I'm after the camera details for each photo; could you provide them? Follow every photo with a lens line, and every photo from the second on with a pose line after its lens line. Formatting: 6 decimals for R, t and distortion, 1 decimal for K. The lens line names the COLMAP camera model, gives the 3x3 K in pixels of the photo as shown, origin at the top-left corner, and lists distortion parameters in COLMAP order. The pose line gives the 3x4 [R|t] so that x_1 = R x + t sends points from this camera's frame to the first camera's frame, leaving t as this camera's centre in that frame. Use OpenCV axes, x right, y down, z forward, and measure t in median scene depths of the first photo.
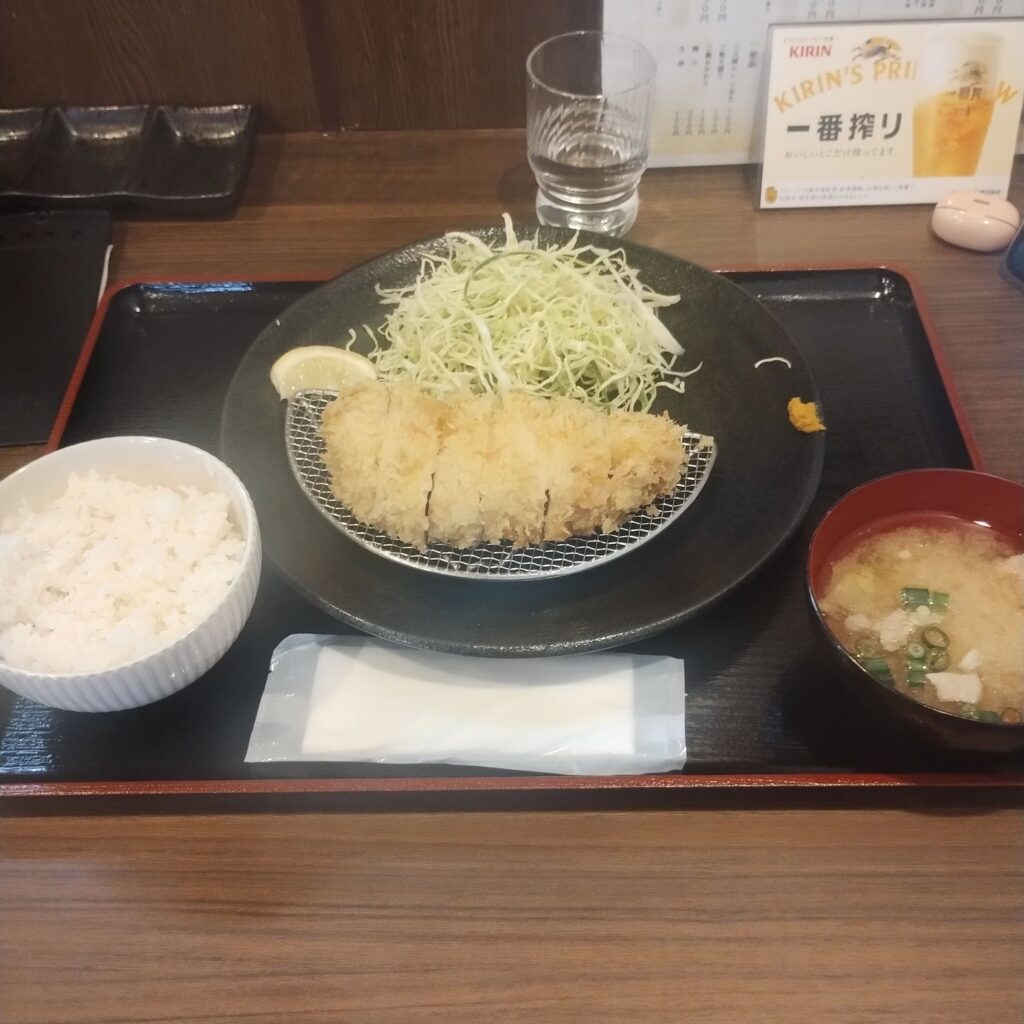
lens RADIAL K [[1107.2, 0, 543.2], [0, 1107.2, 512.5], [0, 0, 1]] dist [0.013168, -0.029192]
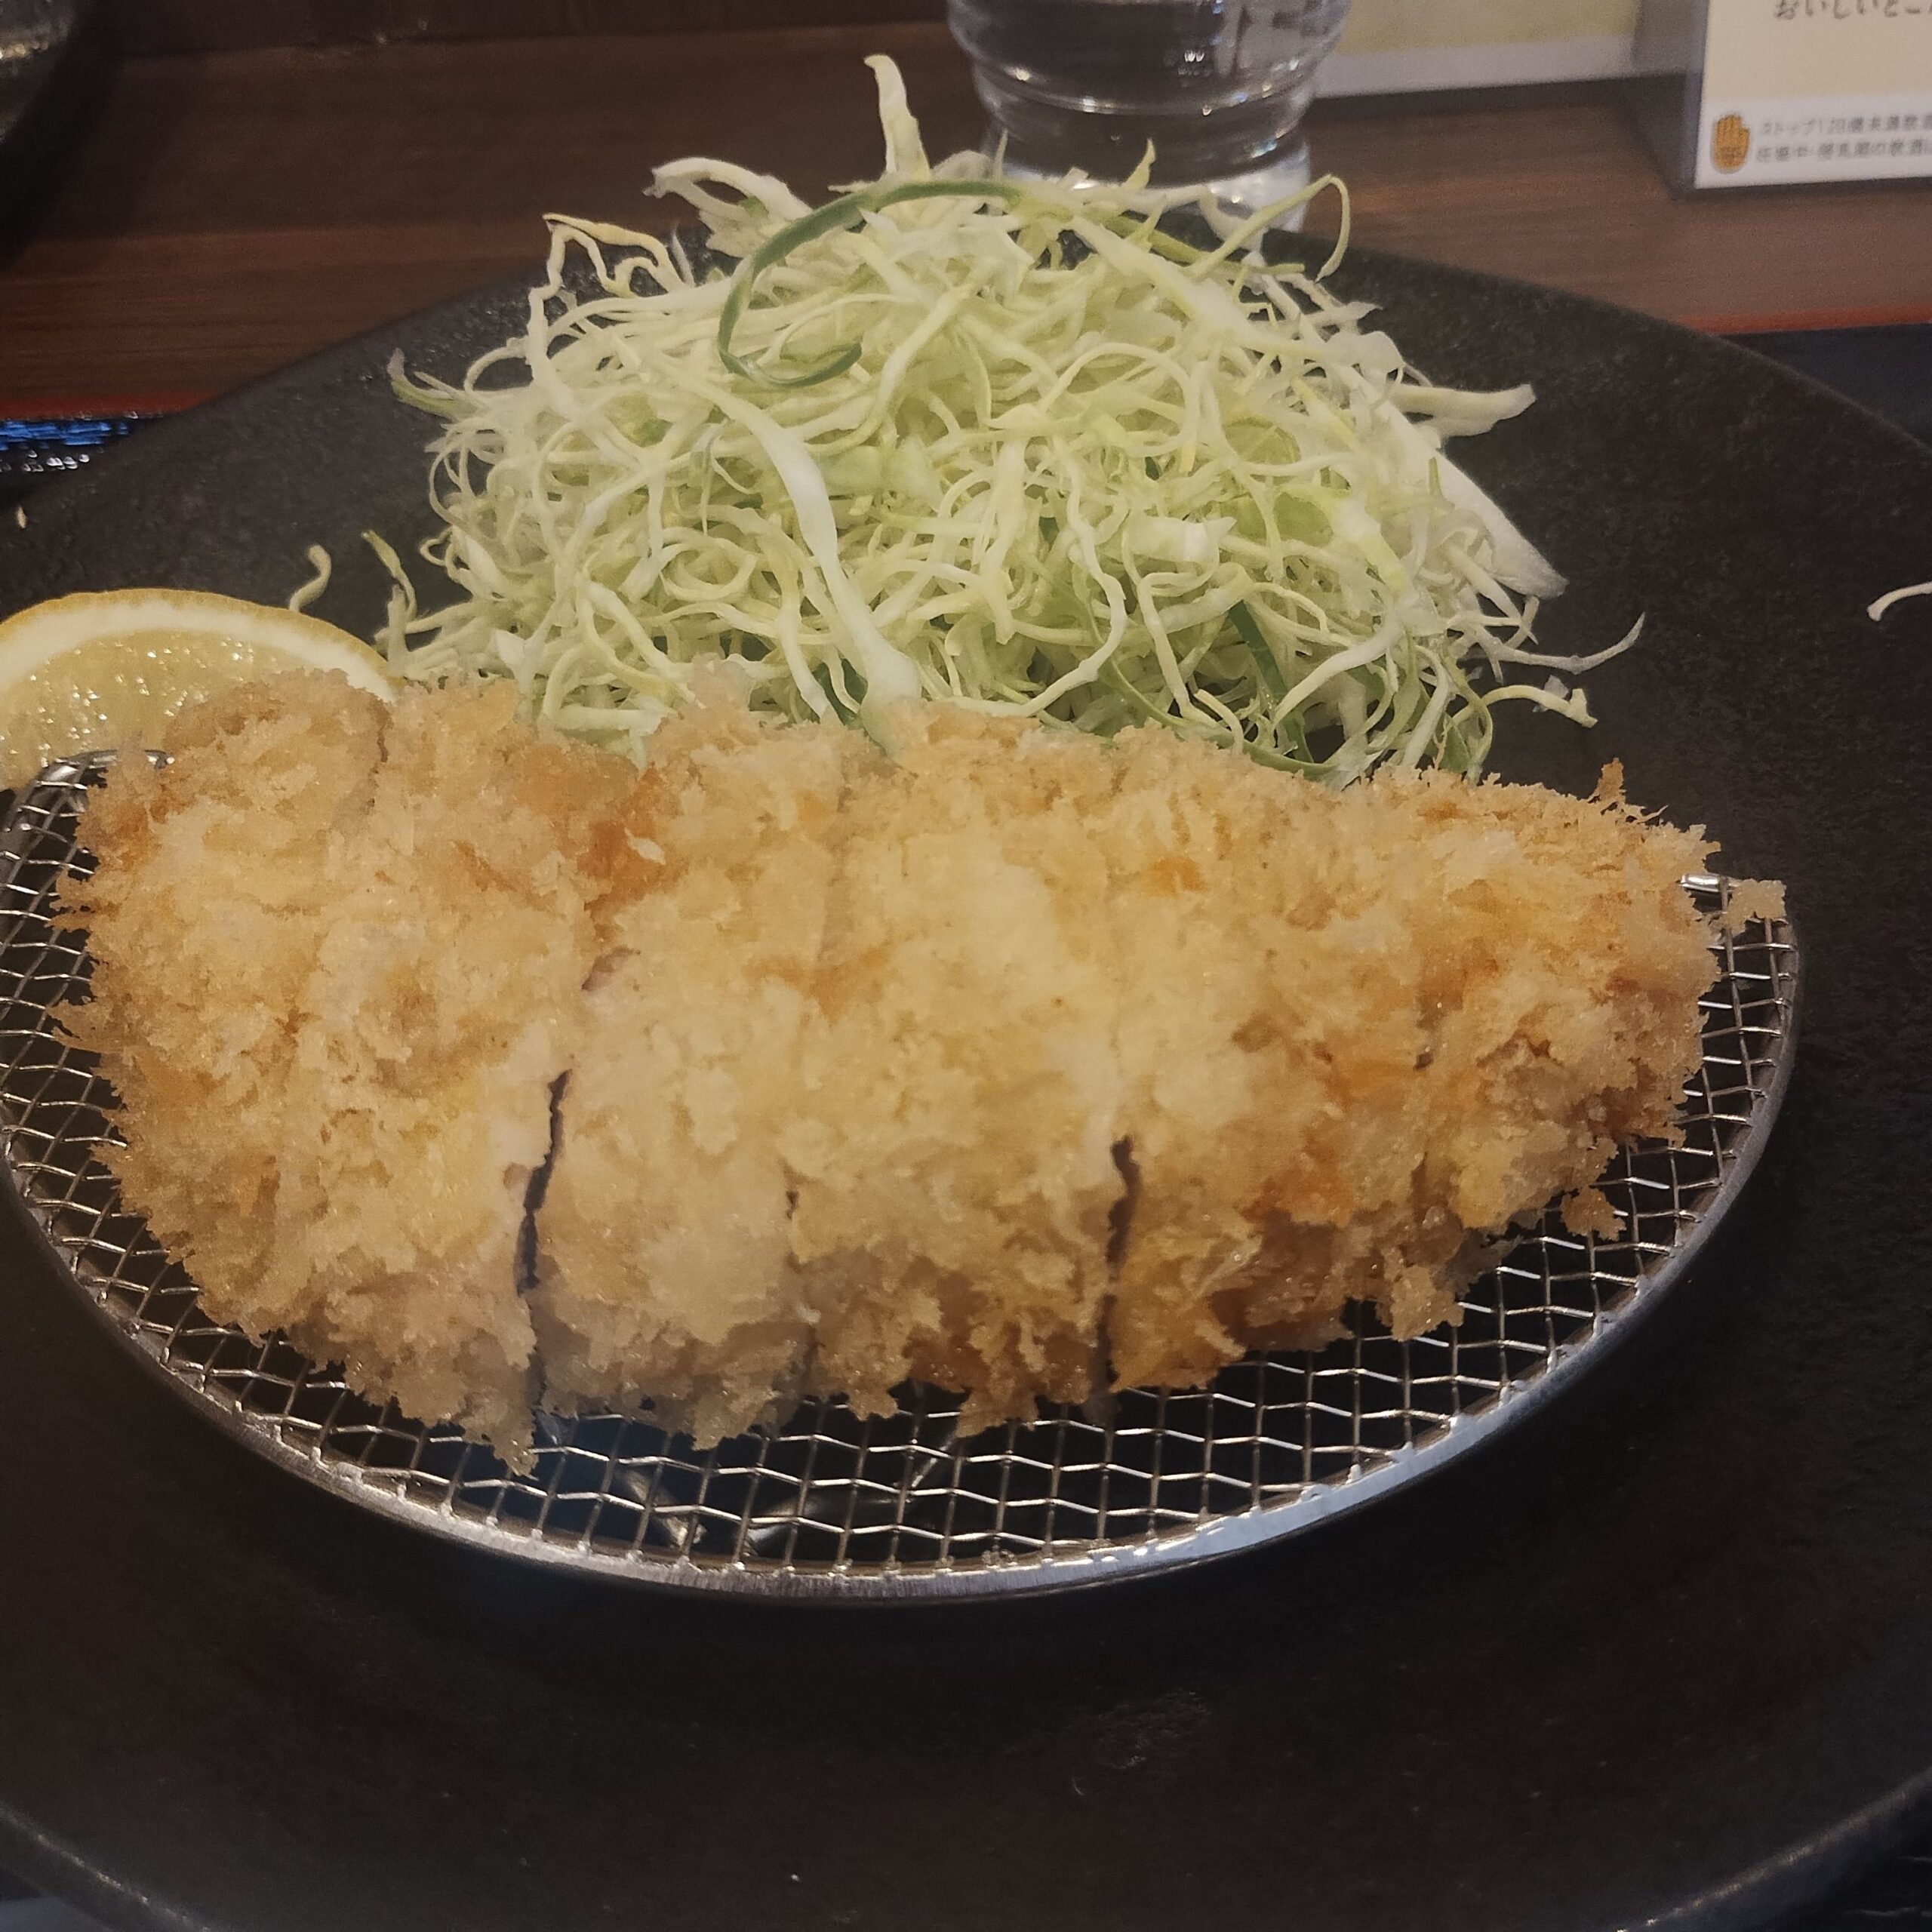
lens RADIAL K [[2088.9, 0, 1024.8], [0, 2088.9, 966.9], [0, 0, 1]] dist [0.013168, -0.029192]
pose [[0.999092, -0.033129, 0.026802, -0.022199], [0.035150, 0.996268, -0.078835, -0.021524], [-0.024090, 0.079705, 0.996527, 0.591197]]
